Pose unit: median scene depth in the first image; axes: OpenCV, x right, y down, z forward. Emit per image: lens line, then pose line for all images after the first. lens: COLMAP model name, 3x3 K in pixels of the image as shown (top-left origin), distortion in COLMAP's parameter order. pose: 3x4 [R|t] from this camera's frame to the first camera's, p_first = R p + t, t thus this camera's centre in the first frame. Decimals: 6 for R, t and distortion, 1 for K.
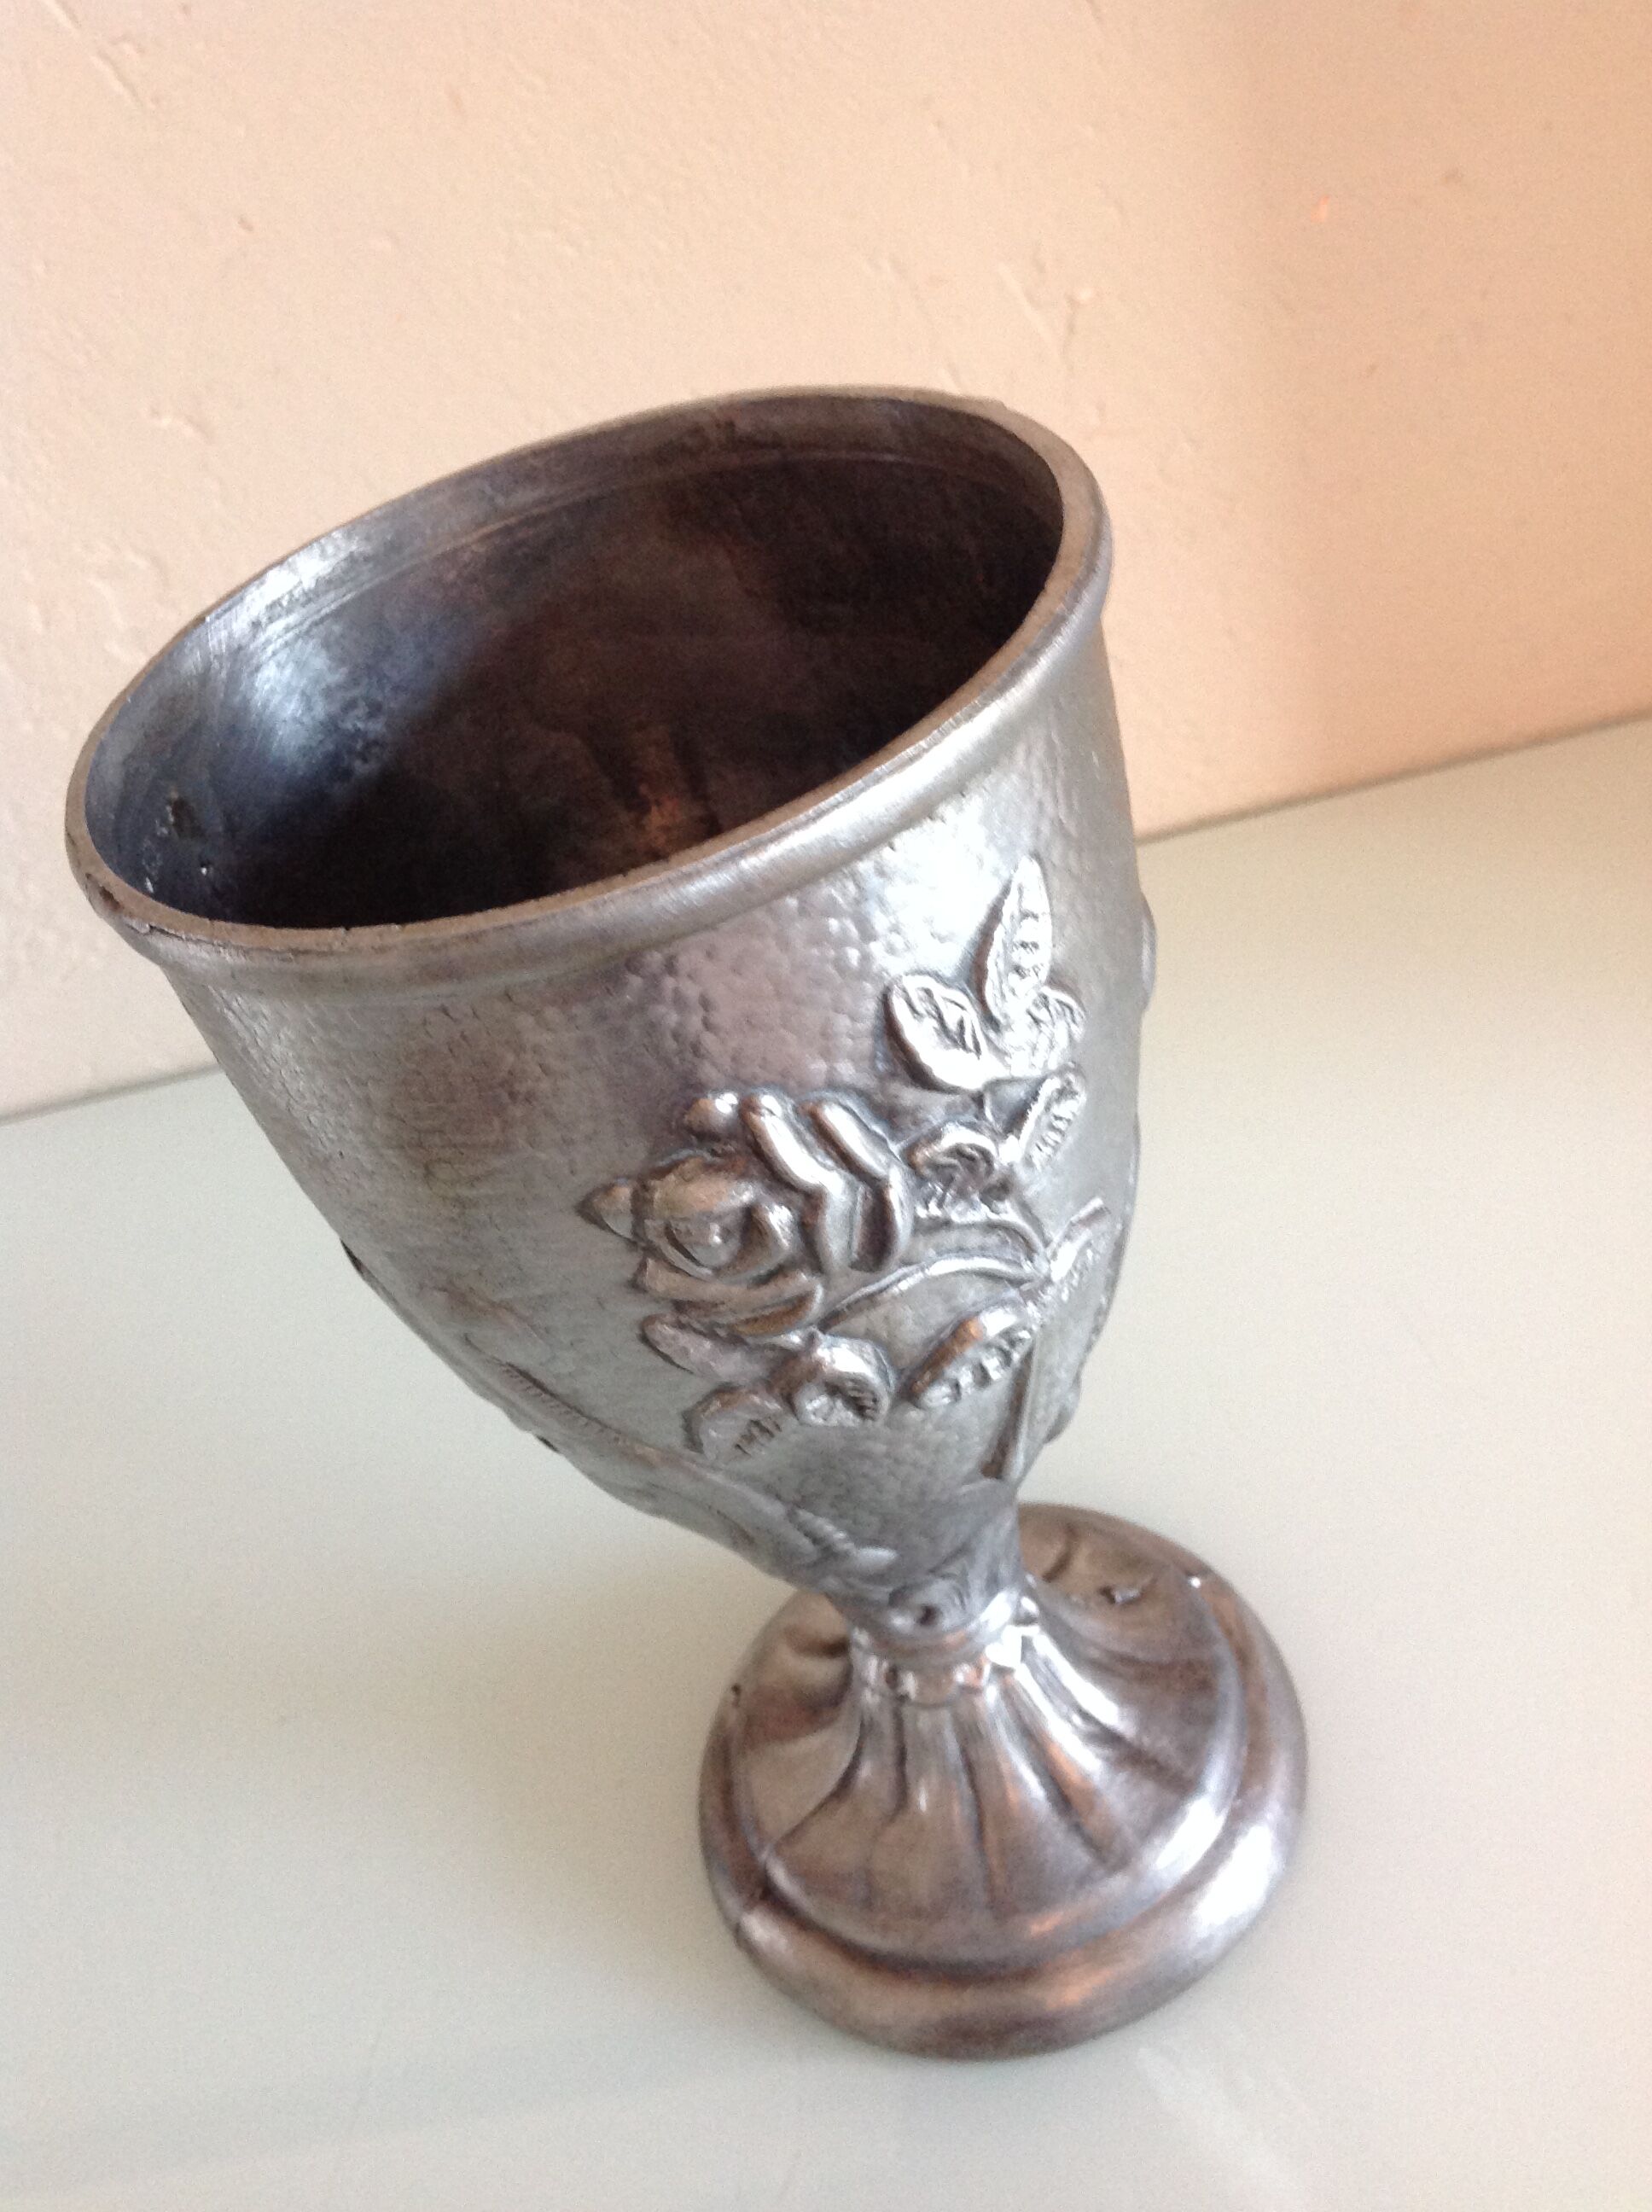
lens RADIAL K [[2236.1, 0, 840.1], [0, 2236.1, 1112.4], [0, 0, 1]] dist [0.010886, 0.000000]
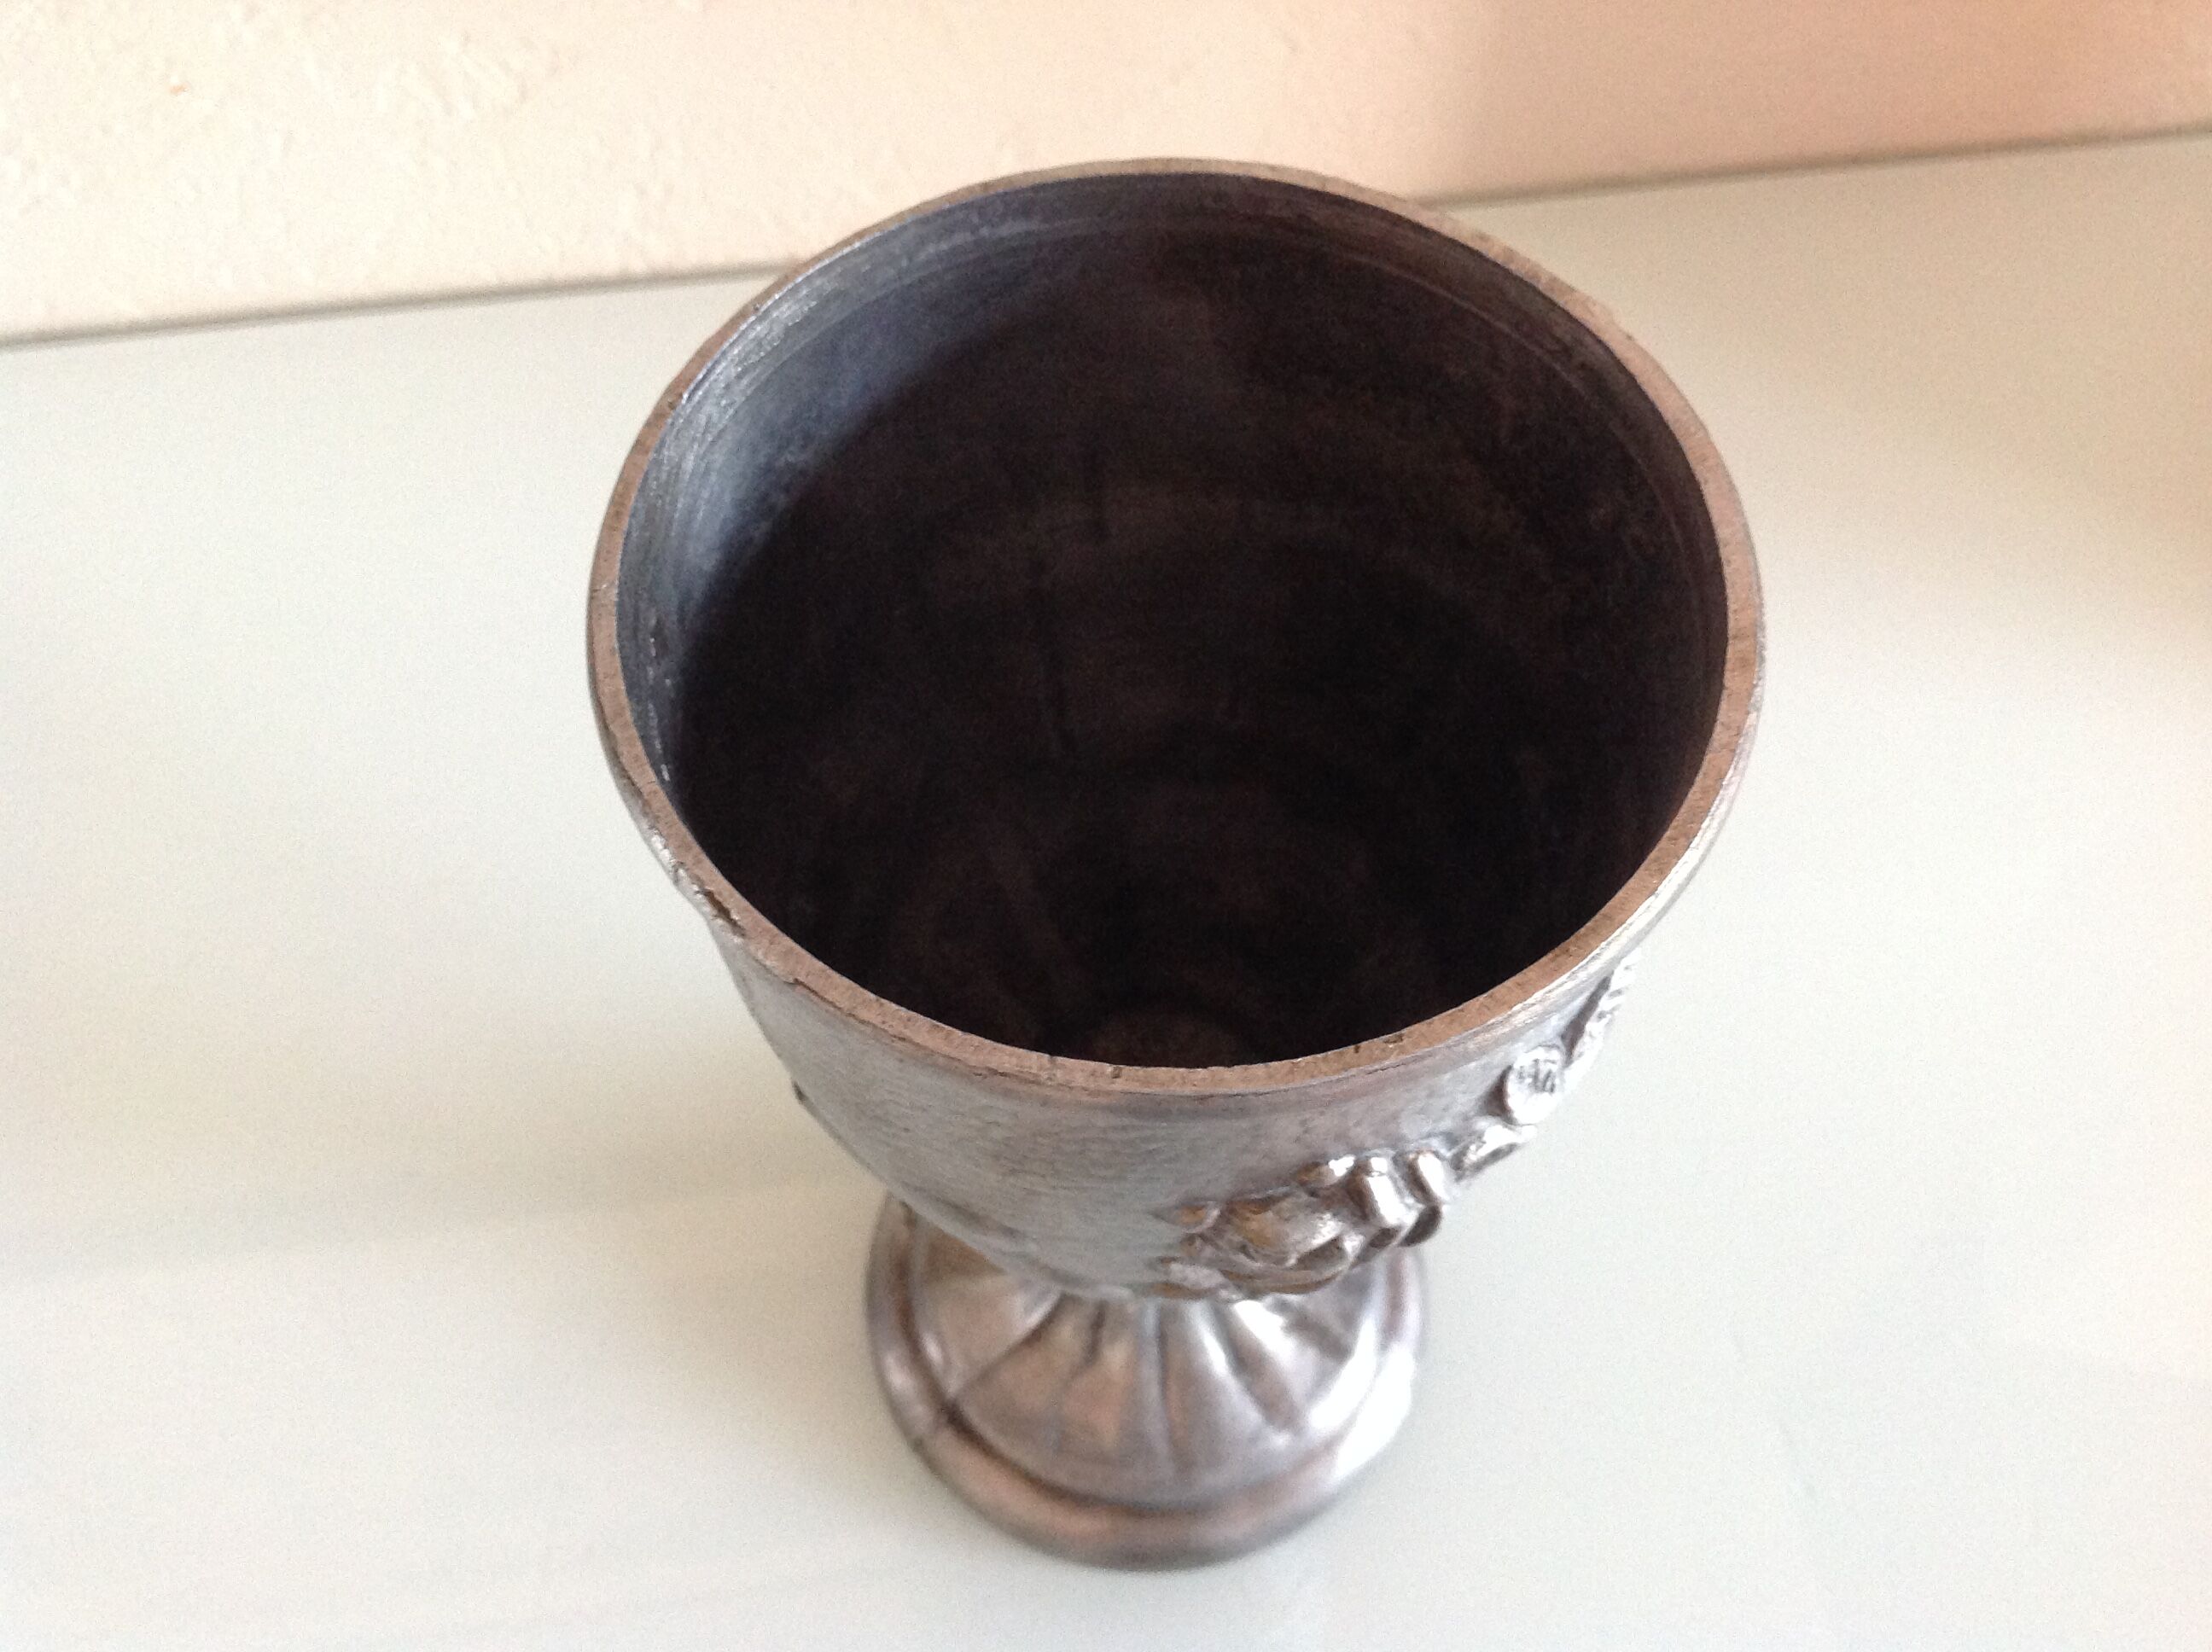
lens RADIAL K [[2236.1, 0, 1107.6], [0, 2236.1, 836.9], [0, 0, 1]] dist [0.010886, 0.000000]
pose [[0.962248, 0.058743, 0.265761, -0.283196], [-0.146998, 0.933939, 0.325805, -0.300705], [-0.229066, -0.352571, 0.907316, 0.098390]]
